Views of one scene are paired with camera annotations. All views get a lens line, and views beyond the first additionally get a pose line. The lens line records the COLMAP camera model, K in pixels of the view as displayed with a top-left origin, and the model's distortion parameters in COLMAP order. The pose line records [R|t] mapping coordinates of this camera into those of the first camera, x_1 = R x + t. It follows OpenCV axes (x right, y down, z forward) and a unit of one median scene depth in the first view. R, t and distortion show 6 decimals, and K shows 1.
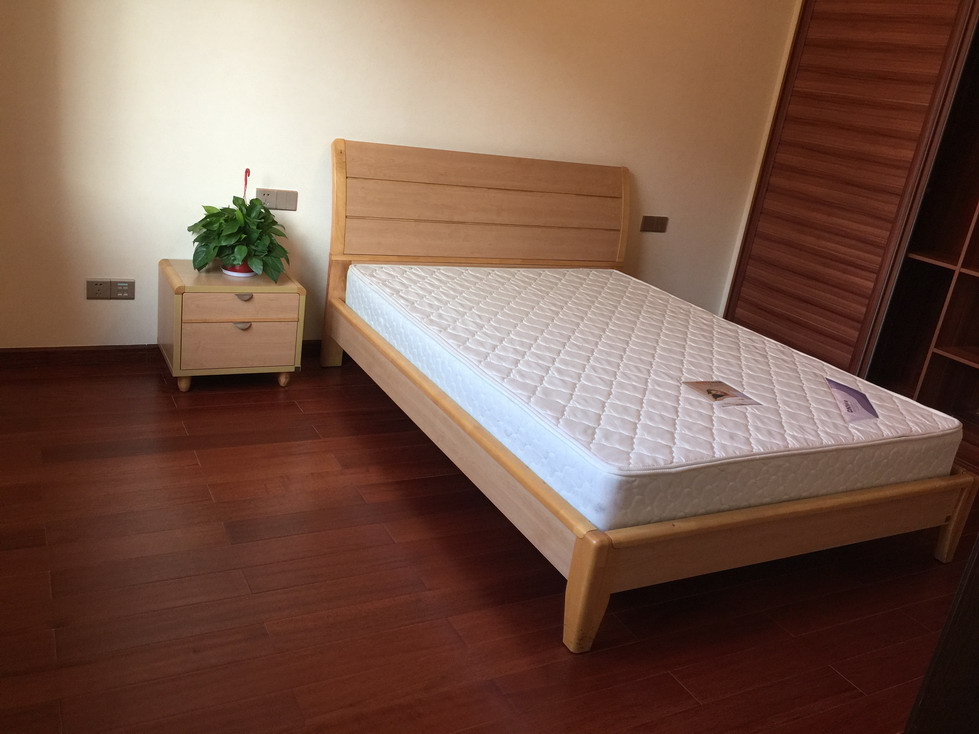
lens RADIAL K [[846.2, 0, 489.1], [0, 846.2, 366.2], [0, 0, 1]] dist [0.057222, -0.039228]
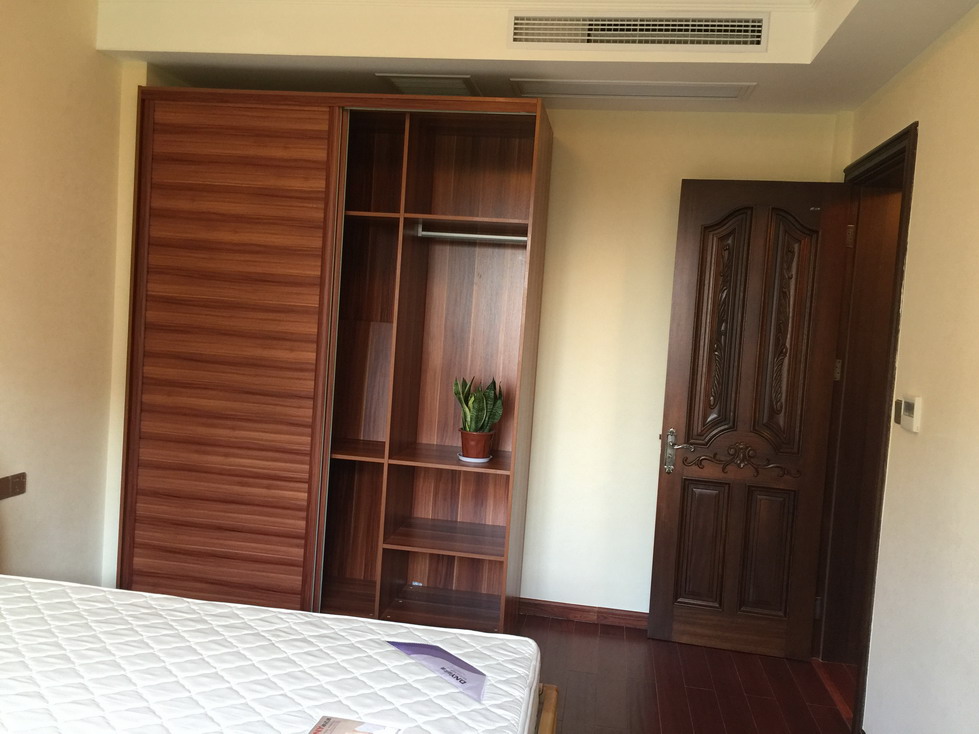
lens RADIAL K [[846.2, 0, 489.3], [0, 846.2, 368.1], [0, 0, 1]] dist [0.057222, -0.039228]
pose [[0.616560, -0.154149, 0.772070, -0.113048], [0.282453, 0.958673, -0.034156, -0.145156], [-0.734898, 0.239133, 0.634619, 0.261678]]
